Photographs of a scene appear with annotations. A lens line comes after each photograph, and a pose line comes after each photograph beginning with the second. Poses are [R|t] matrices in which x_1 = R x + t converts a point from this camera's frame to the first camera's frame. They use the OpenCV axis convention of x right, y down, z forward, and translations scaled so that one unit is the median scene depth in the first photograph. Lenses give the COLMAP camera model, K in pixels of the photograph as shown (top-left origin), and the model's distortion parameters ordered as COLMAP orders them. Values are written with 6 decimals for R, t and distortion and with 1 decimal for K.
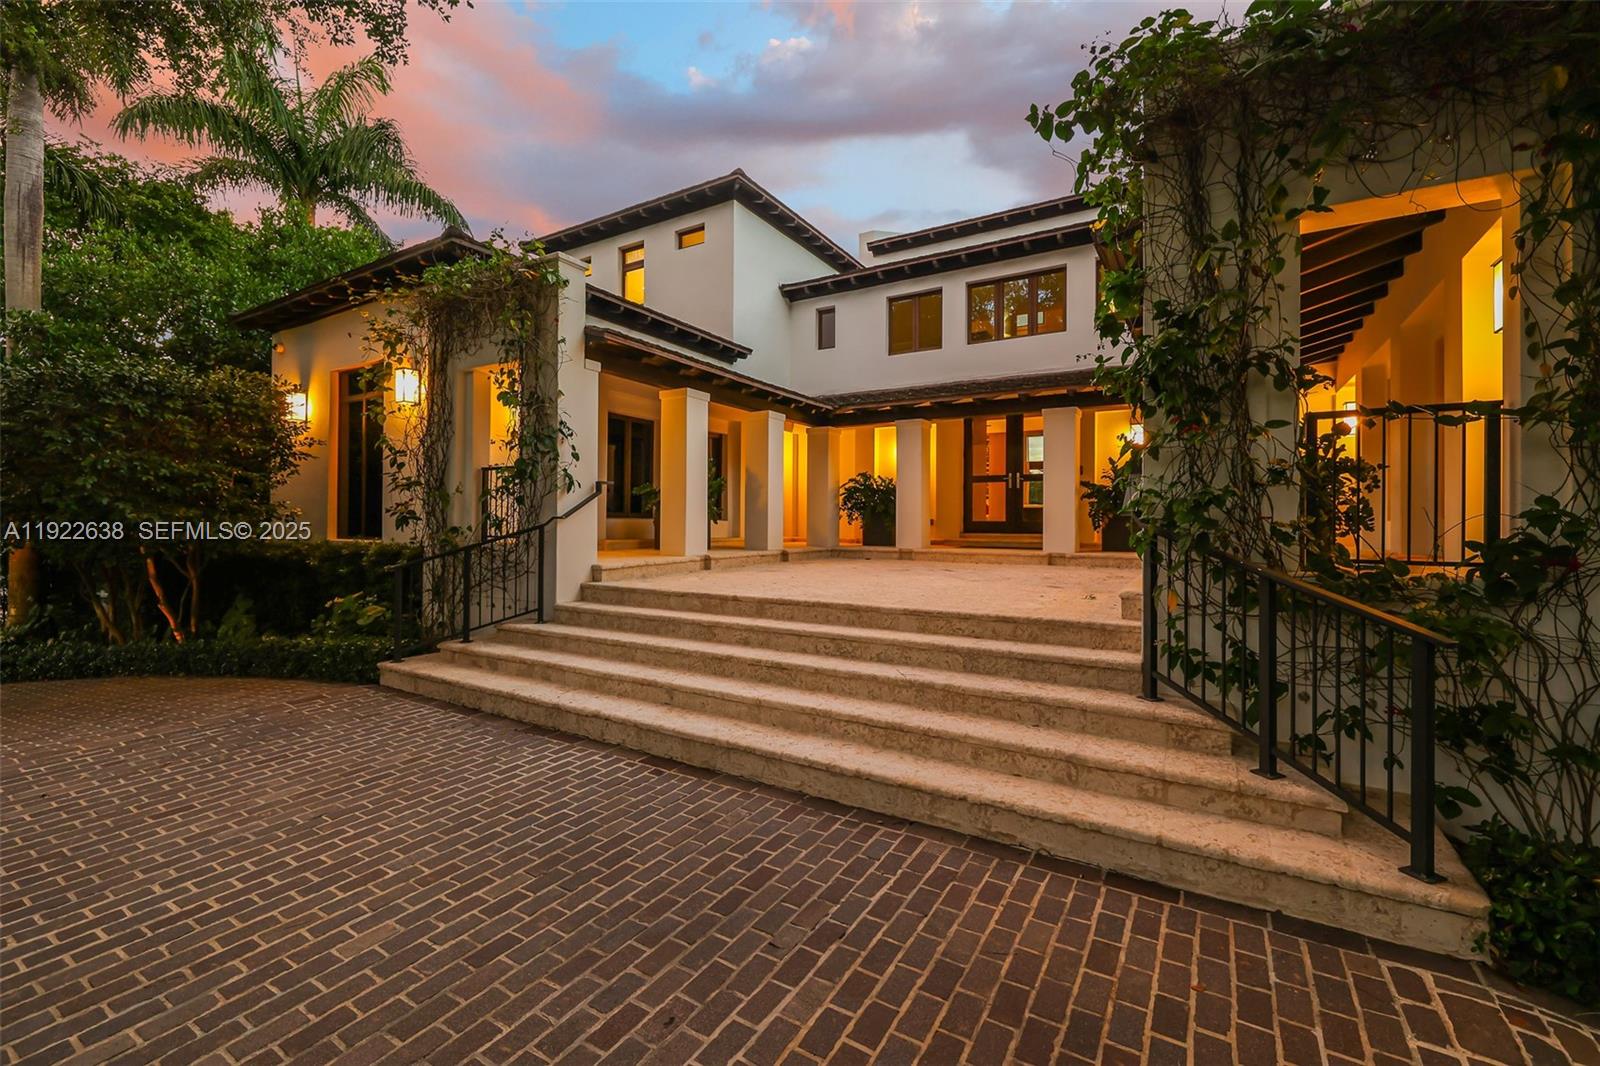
lens RADIAL K [[681.3, 0, 790.2], [0, 681.3, 515.9], [0, 0, 1]] dist [0.002503, -0.000295]
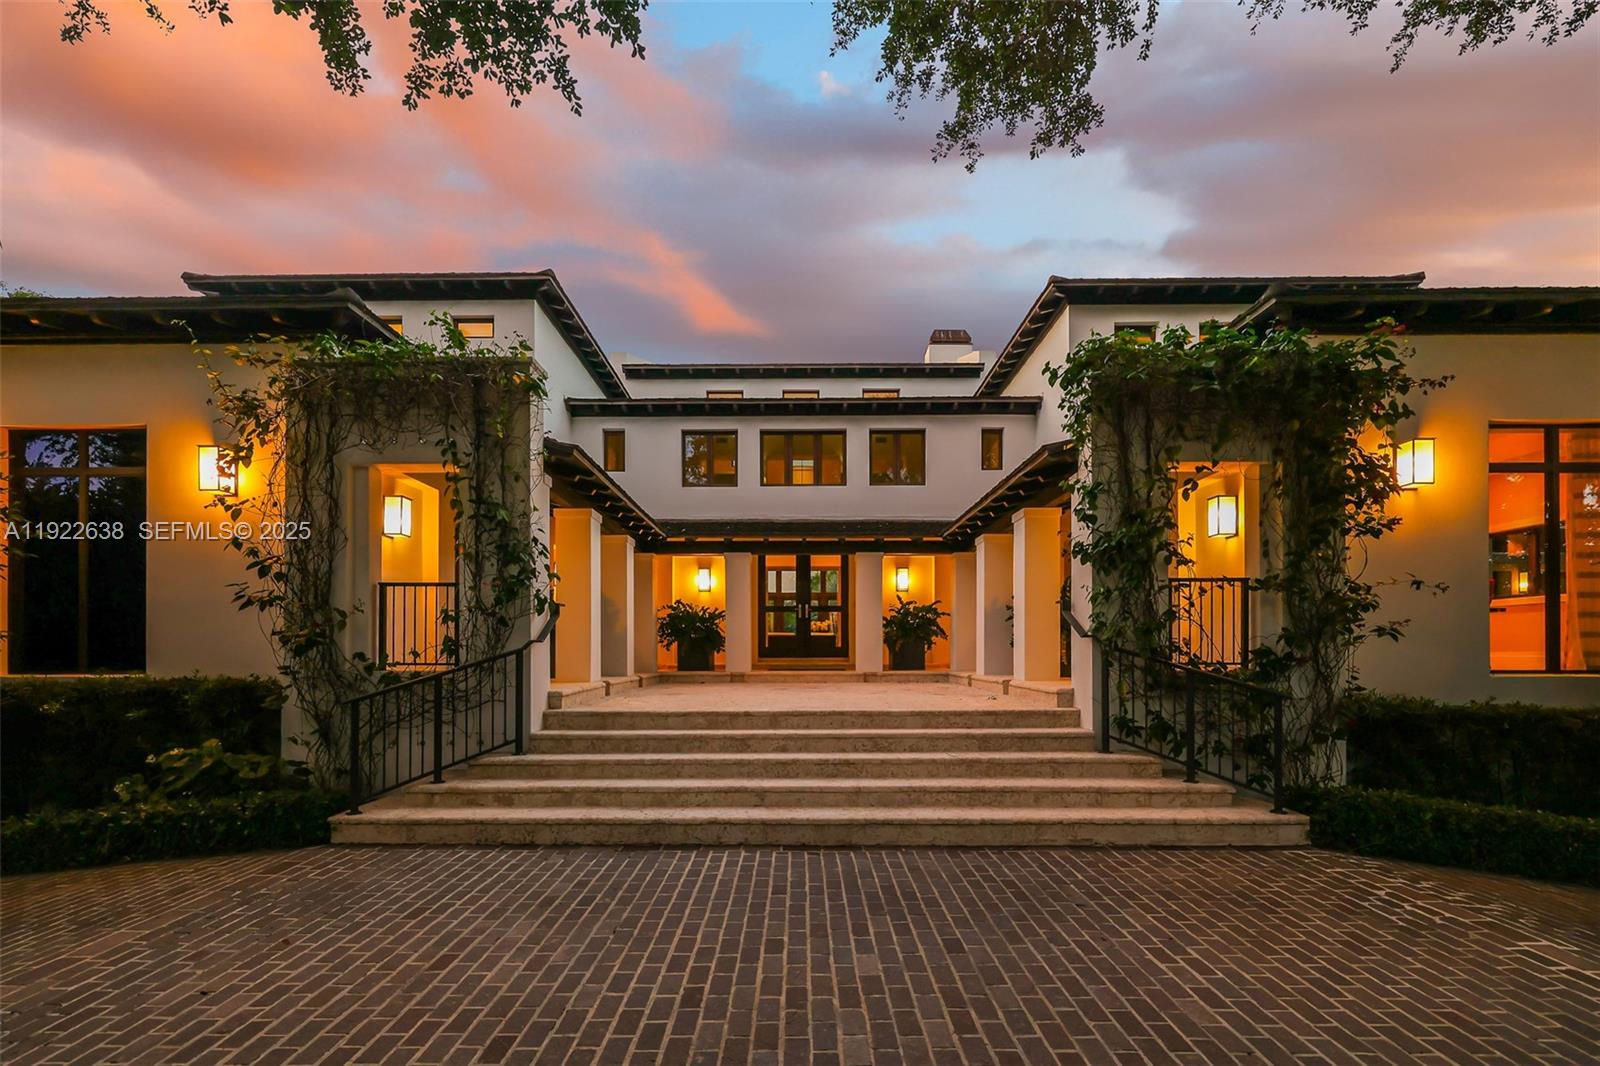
lens RADIAL K [[719.6, 0, 796.0], [0, 719.6, 648.9], [0, 0, 1]] dist [0.001137, 0.000050]
pose [[0.853107, -0.004344, 0.521718, -0.693884], [0.002227, 0.999987, 0.004685, 0.012167], [-0.521732, -0.002834, 0.853105, -0.039340]]
